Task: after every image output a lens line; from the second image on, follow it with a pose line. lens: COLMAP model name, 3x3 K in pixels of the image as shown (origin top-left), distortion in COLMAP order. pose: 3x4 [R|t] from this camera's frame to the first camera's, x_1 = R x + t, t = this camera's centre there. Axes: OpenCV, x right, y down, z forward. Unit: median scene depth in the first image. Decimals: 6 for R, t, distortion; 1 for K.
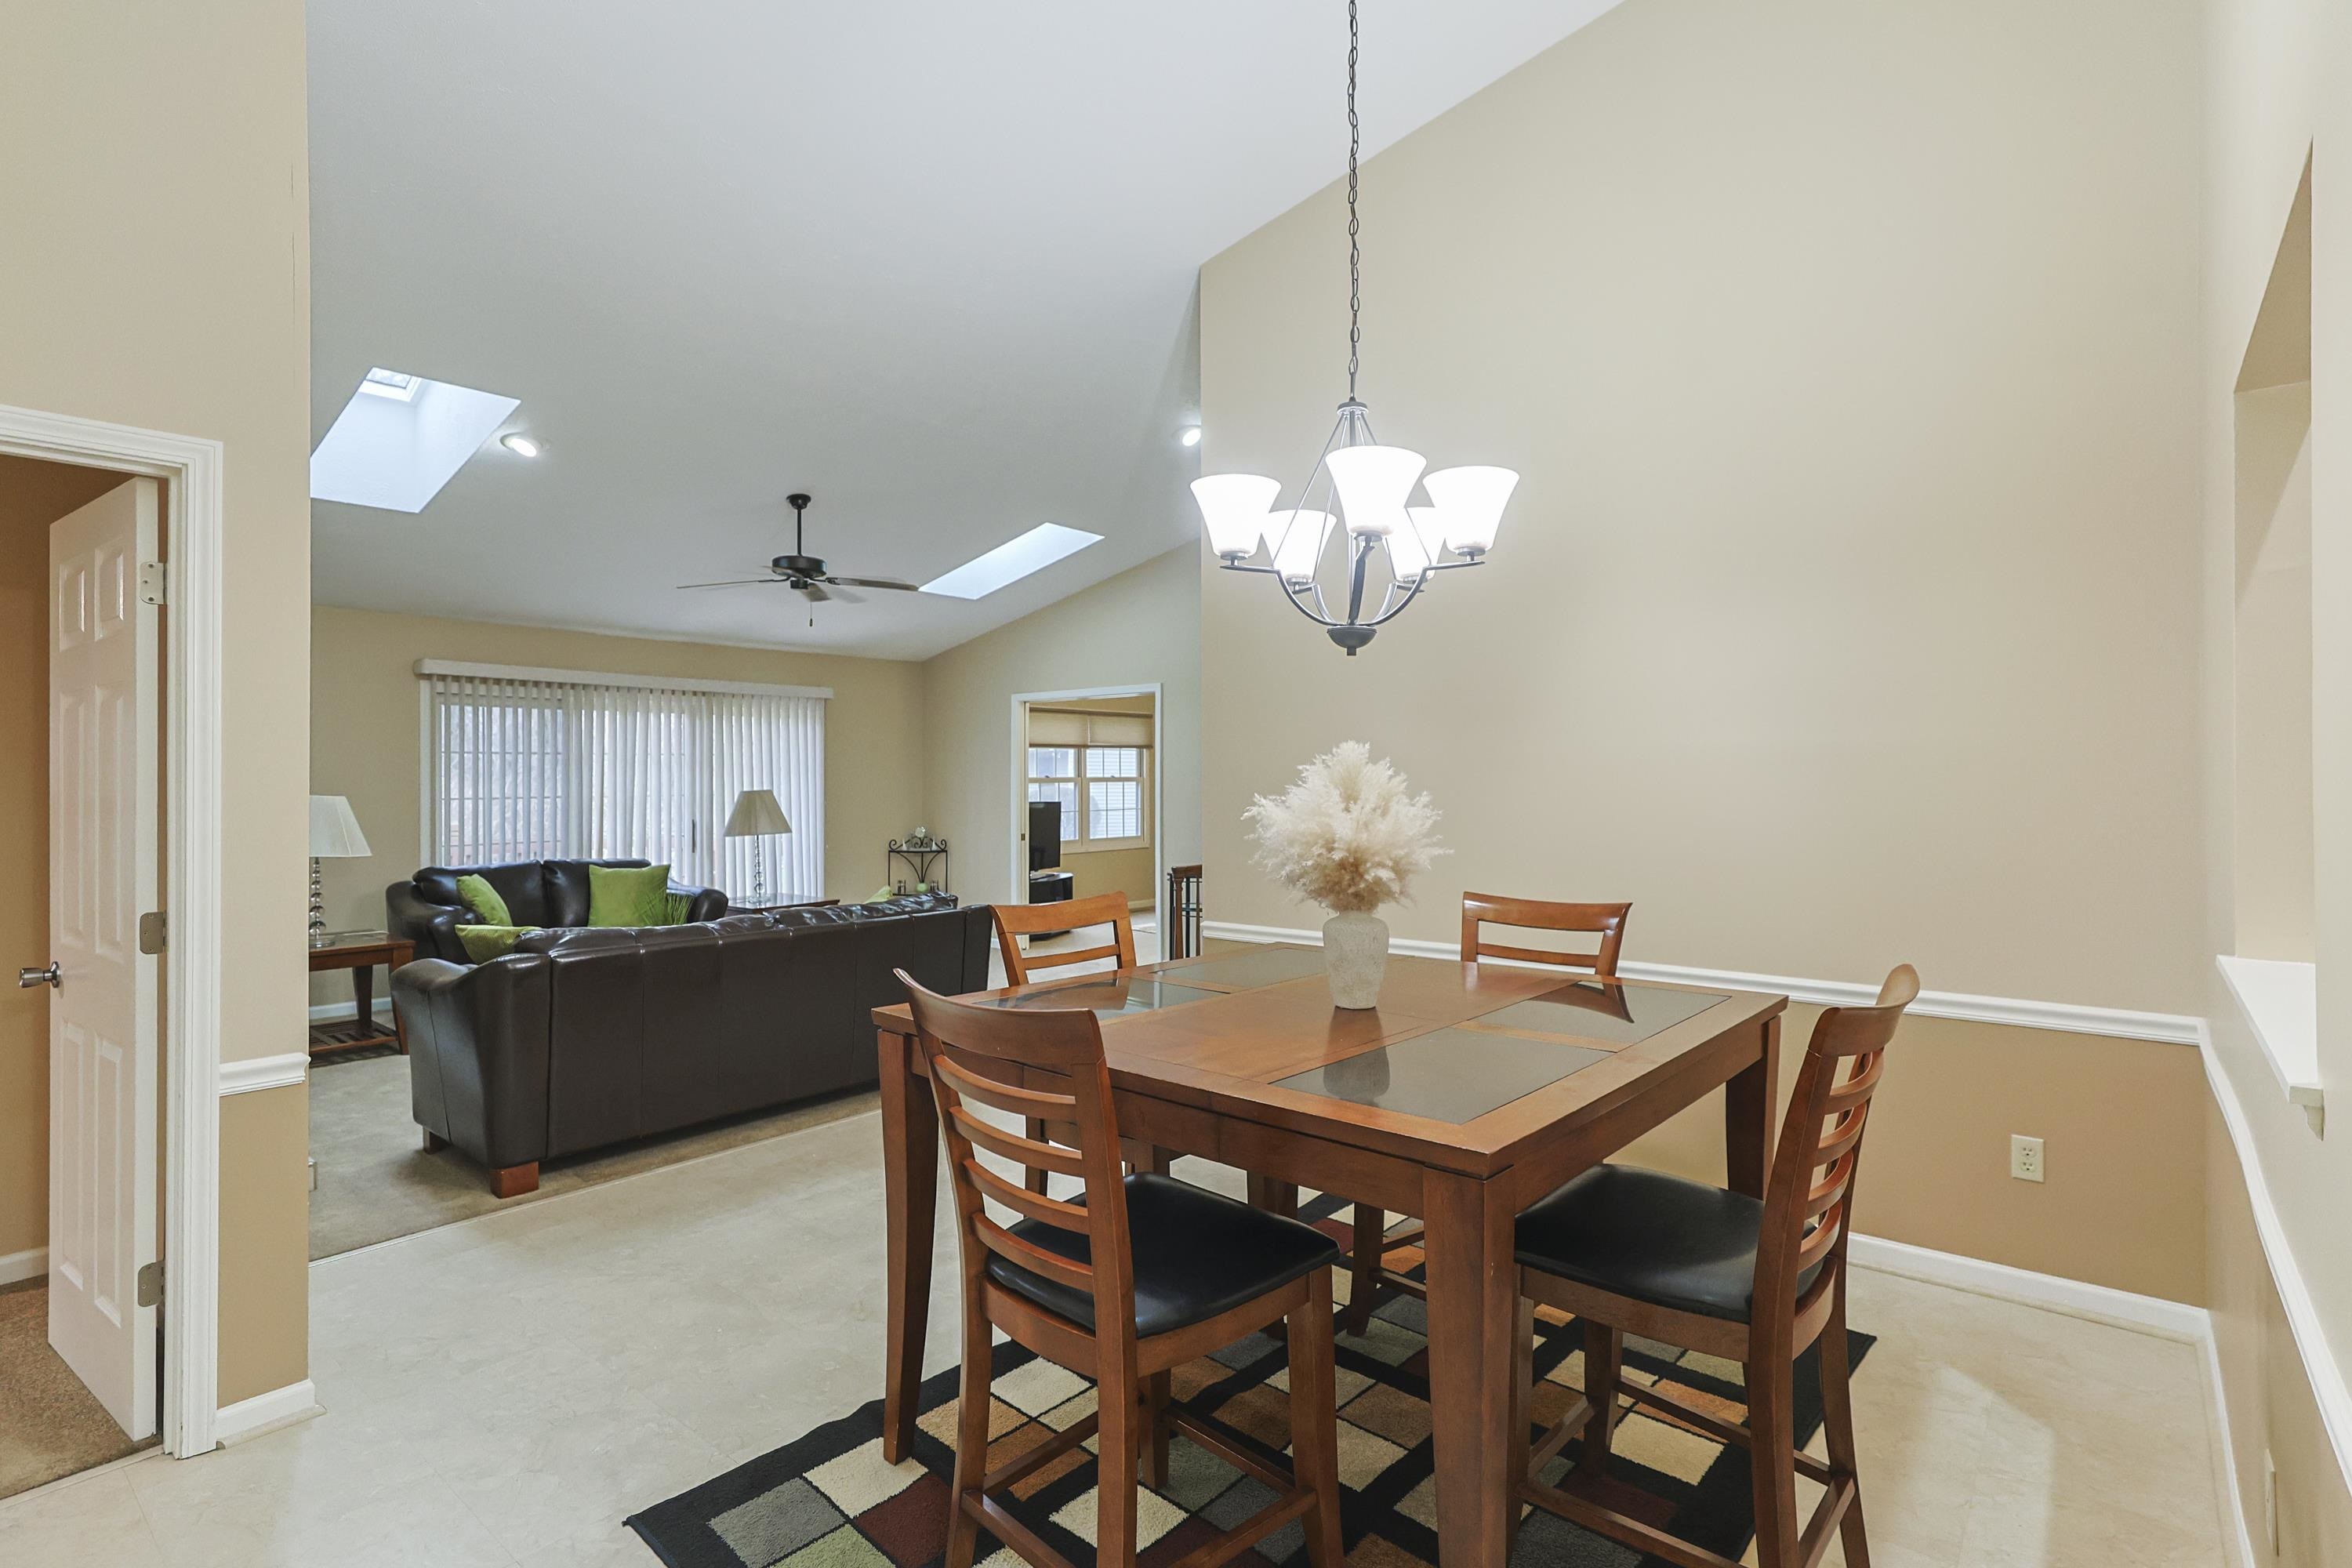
lens RADIAL K [[1137.2, 0, 1164.8], [0, 1137.2, 768.6], [0, 0, 1]] dist [-0.012587, 0.007077]
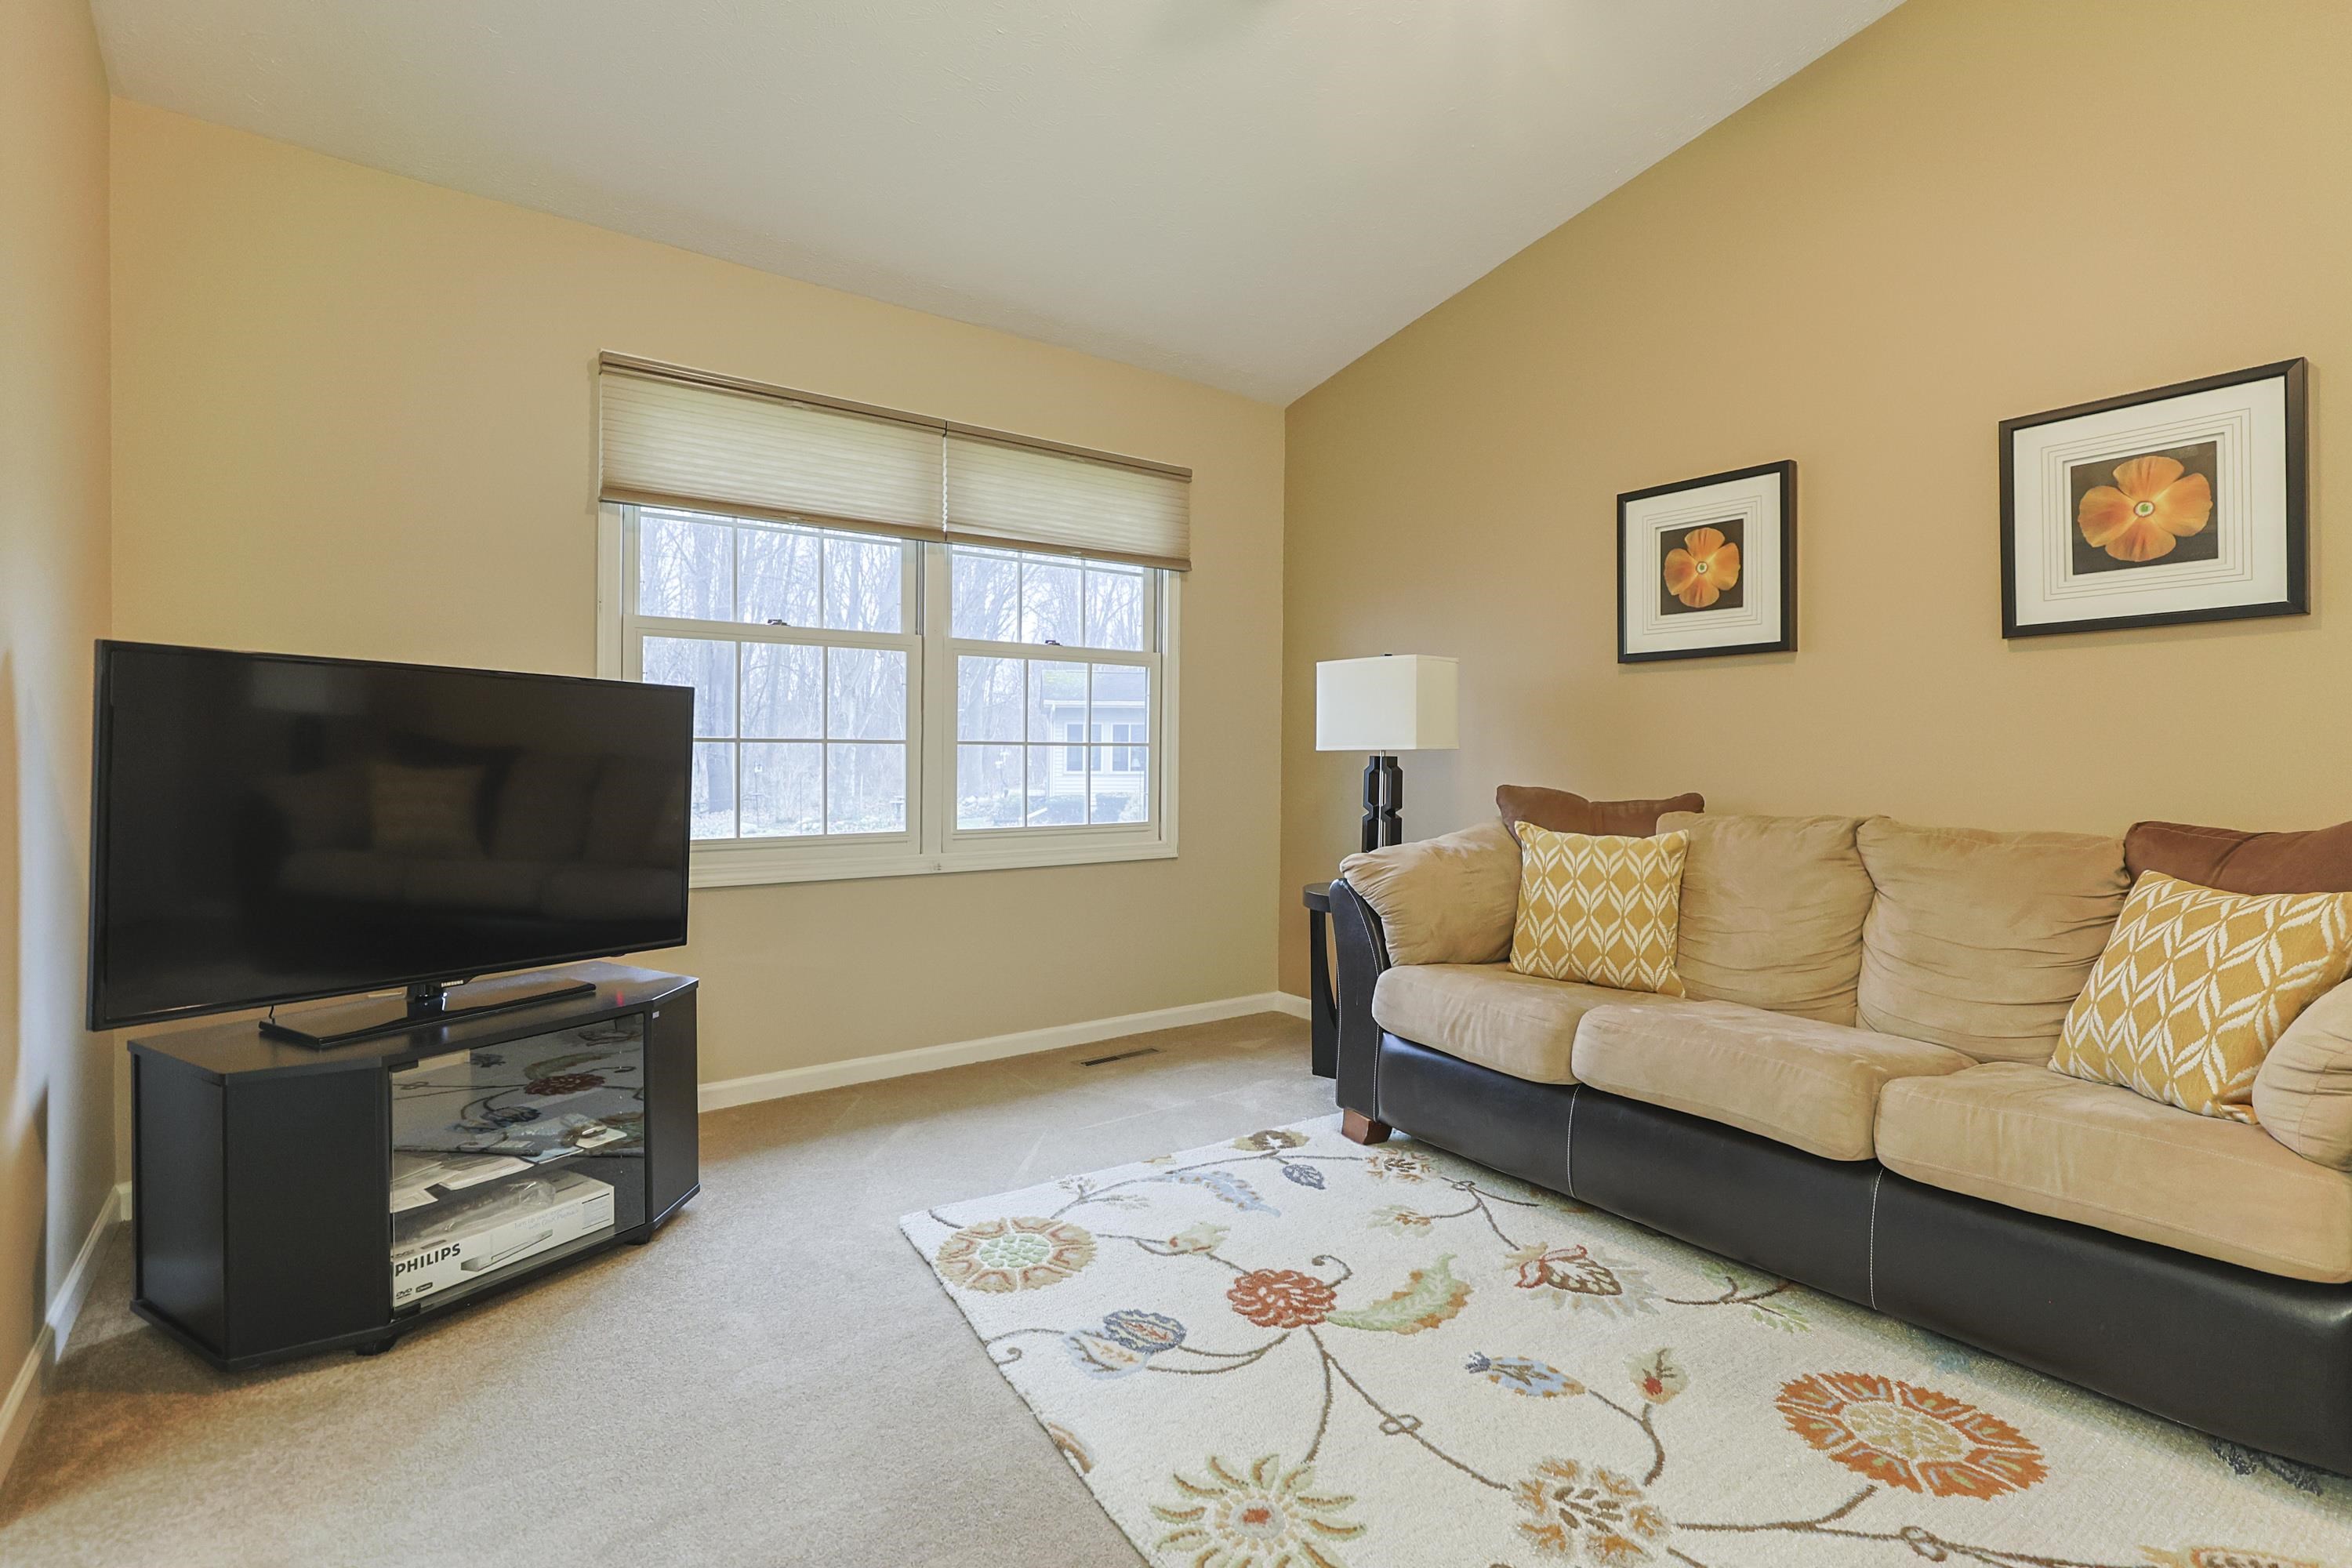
lens RADIAL K [[1137.2, 0, 1193.4], [0, 1137.2, 770.8], [0, 0, 1]] dist [-0.012587, 0.007077]
pose [[0.978692, 0.017139, -0.204618, 0.100623], [-0.012172, 0.999600, 0.025510, 0.056832], [0.204974, -0.022476, 0.978509, 1.096188]]
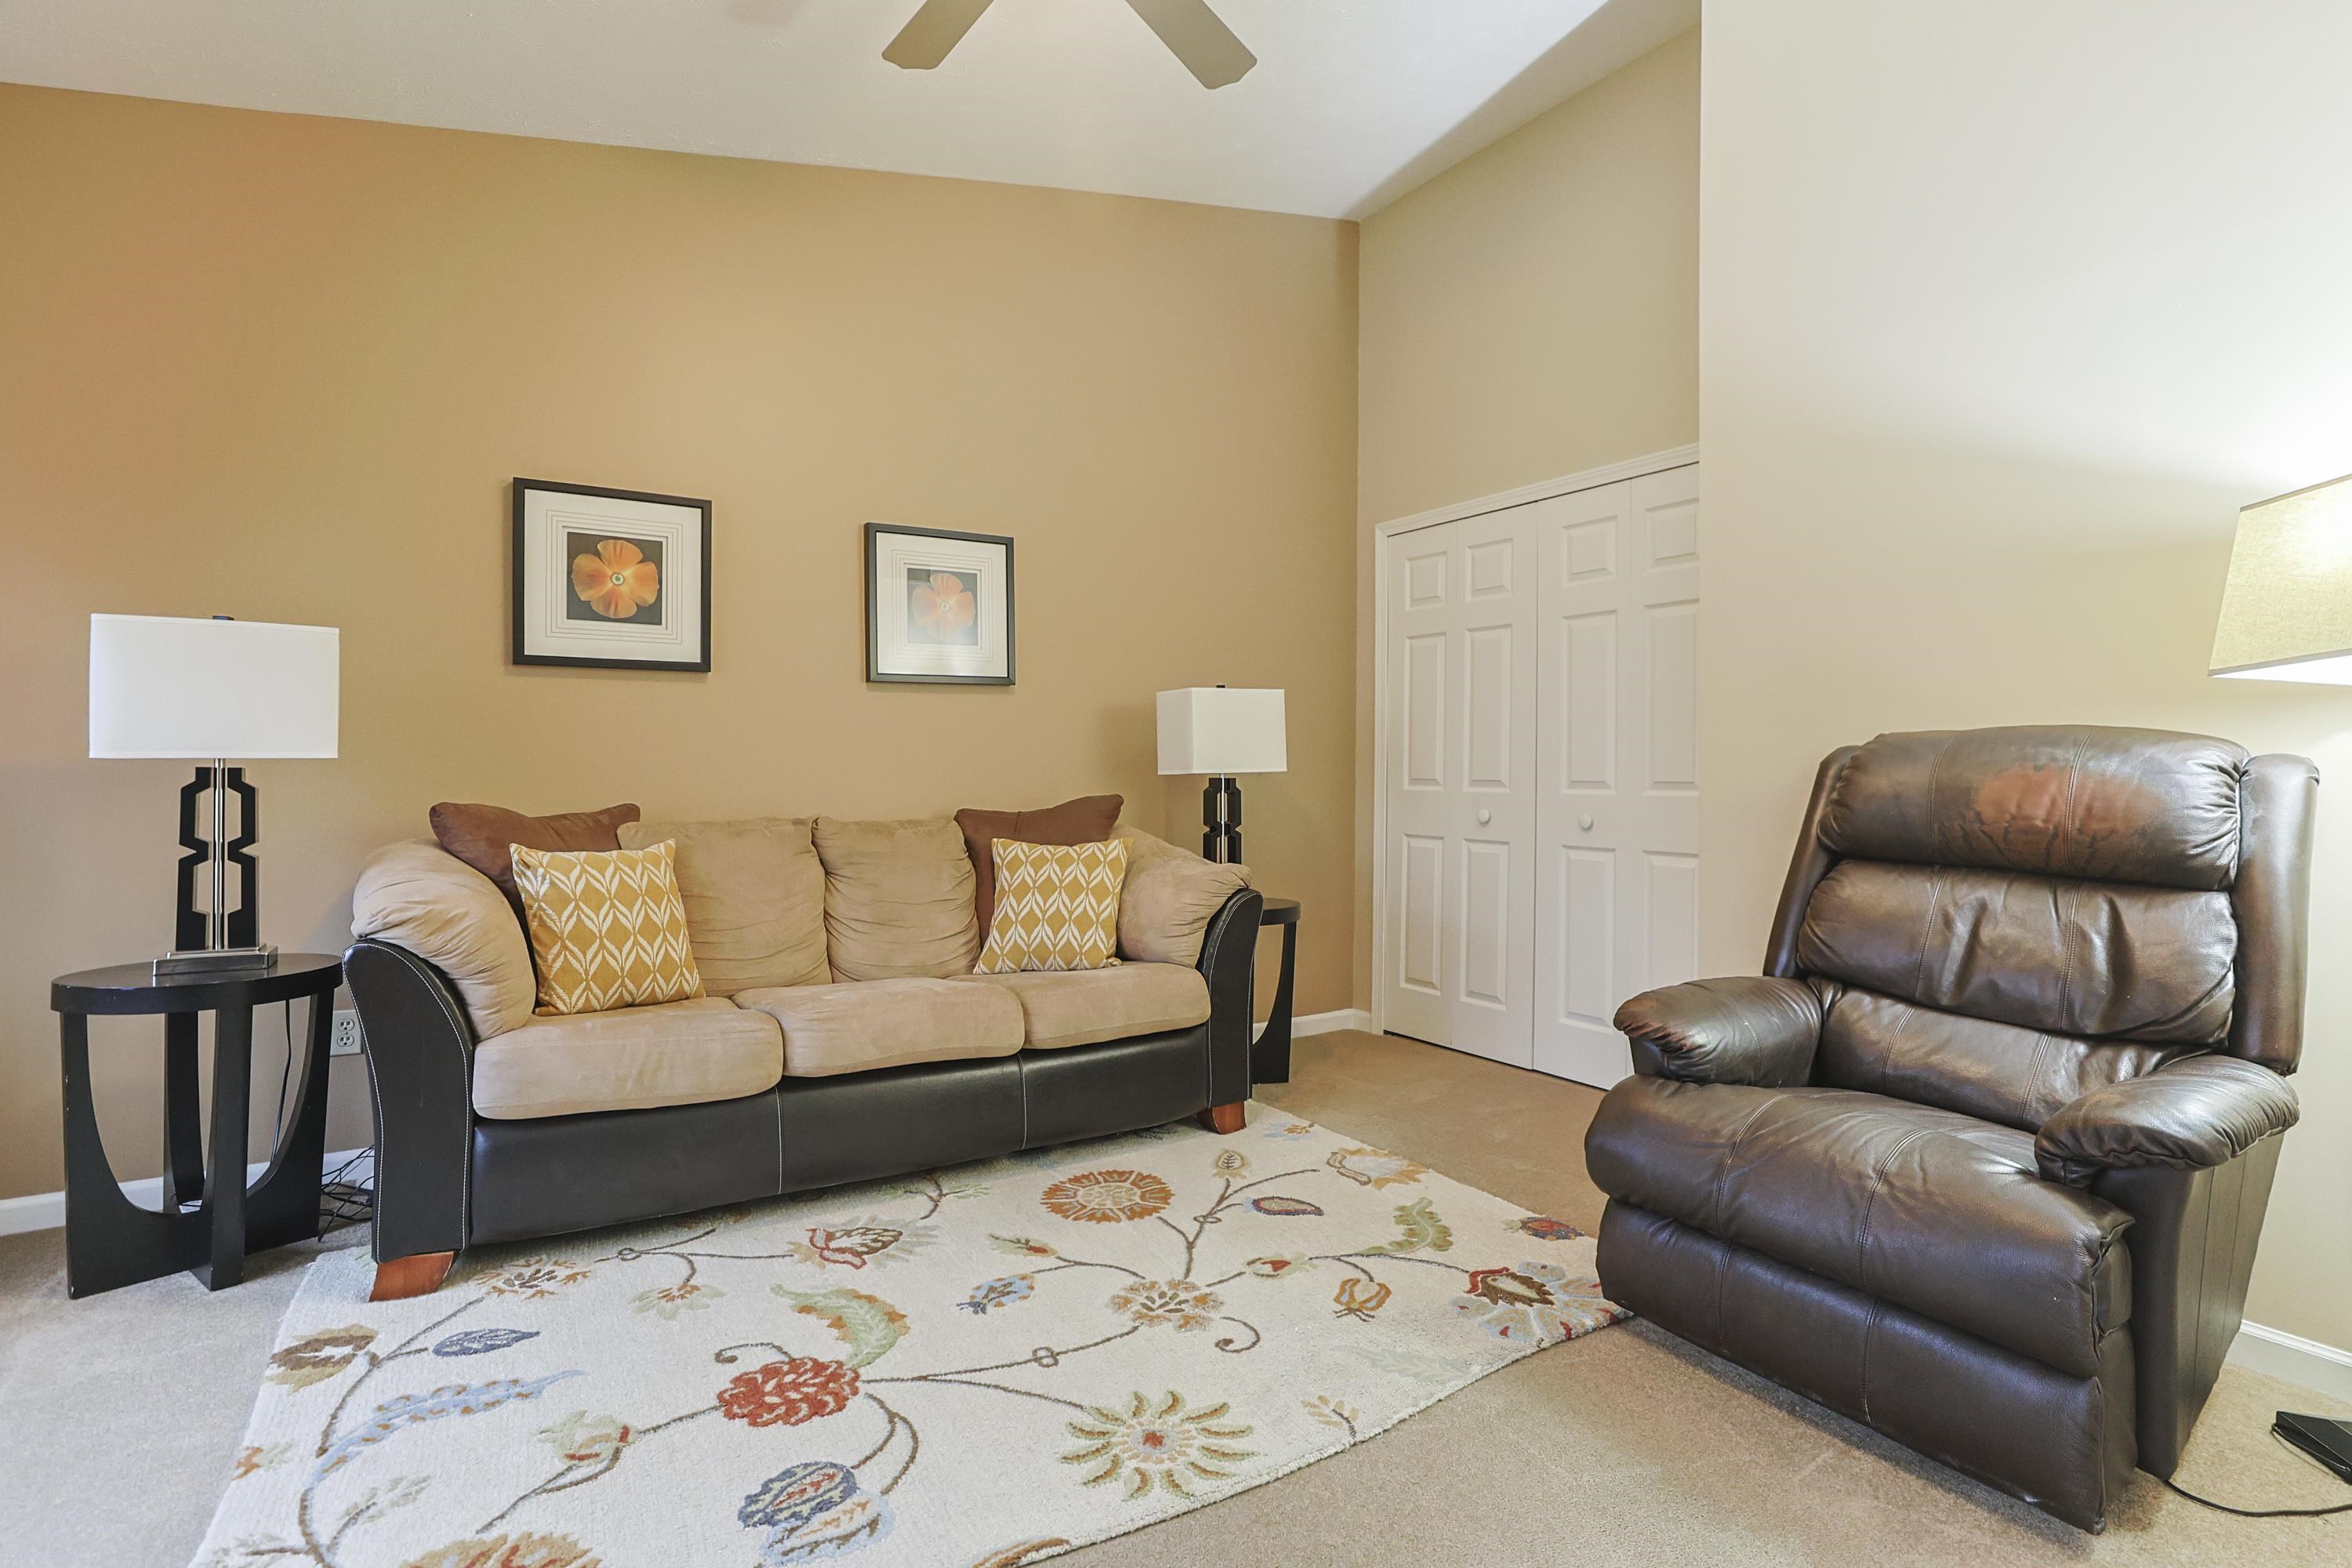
lens RADIAL K [[1137.2, 0, 1199.3], [0, 1137.2, 762.8], [0, 0, 1]] dist [-0.012587, 0.007077]
pose [[0.261628, 0.012990, 0.965081, -0.153990], [-0.020424, 0.999760, -0.007920, 0.057456], [-0.964953, -0.017639, 0.261831, 1.226823]]
